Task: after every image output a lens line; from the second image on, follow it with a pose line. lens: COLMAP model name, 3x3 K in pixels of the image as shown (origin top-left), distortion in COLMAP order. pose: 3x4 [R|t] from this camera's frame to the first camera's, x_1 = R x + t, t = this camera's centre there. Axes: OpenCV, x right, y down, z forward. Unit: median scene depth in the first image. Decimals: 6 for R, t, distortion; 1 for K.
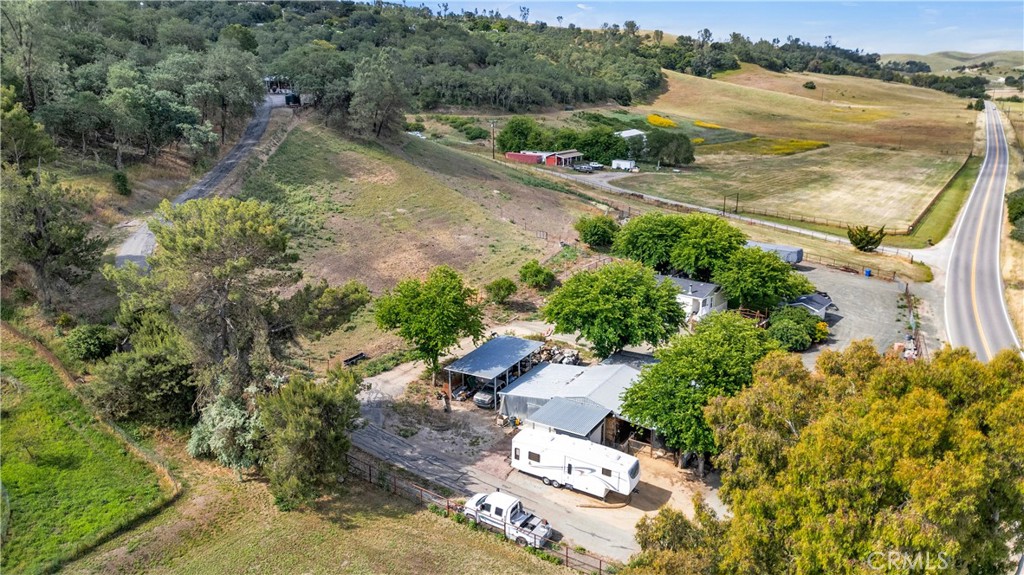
lens RADIAL K [[736.8, 0, 512.0], [0, 736.8, 287.5], [0, 0, 1]] dist [0.073665, -0.060361]
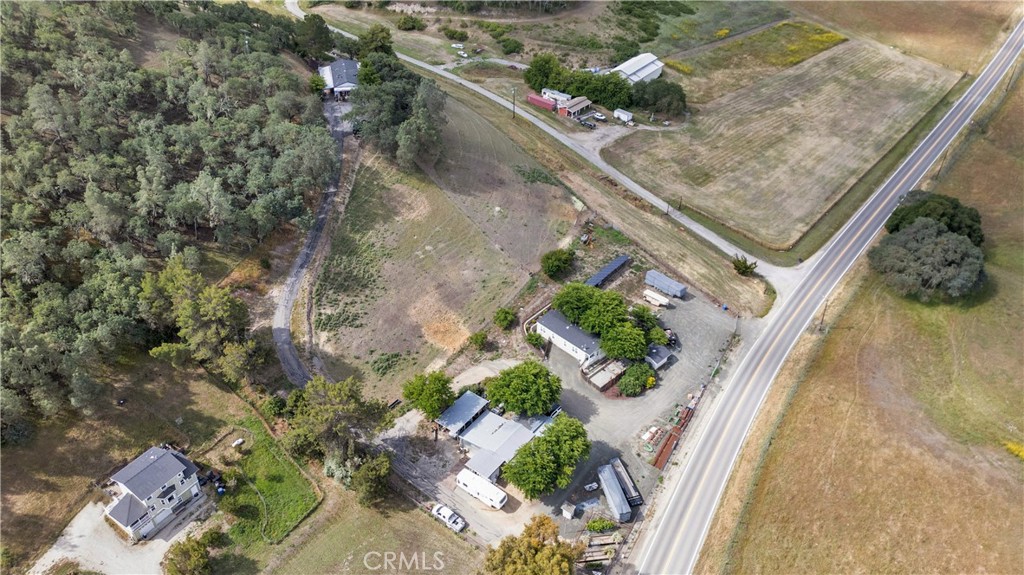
lens RADIAL K [[750.8, 0, 512.0], [0, 750.8, 287.5], [0, 0, 1]] dist [0.077796, -0.002650]
pose [[0.994284, 0.070945, -0.079791, 0.179838], [-0.038881, 0.936592, 0.348257, -0.665715], [0.099439, -0.343164, 0.933997, -0.563440]]
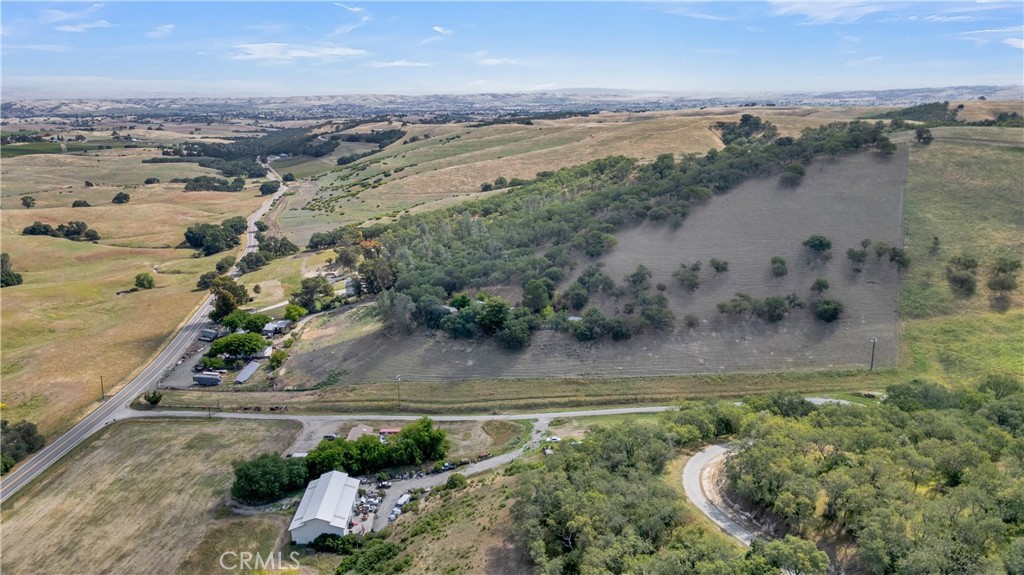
lens RADIAL K [[736.8, 0, 512.0], [0, 736.8, 287.5], [0, 0, 1]] dist [0.073665, -0.060361]
pose [[-0.847022, 0.149033, -0.510237, 0.817061], [-0.128744, 0.873794, 0.468945, -1.845711], [0.515730, 0.462897, -0.720936, 3.667987]]
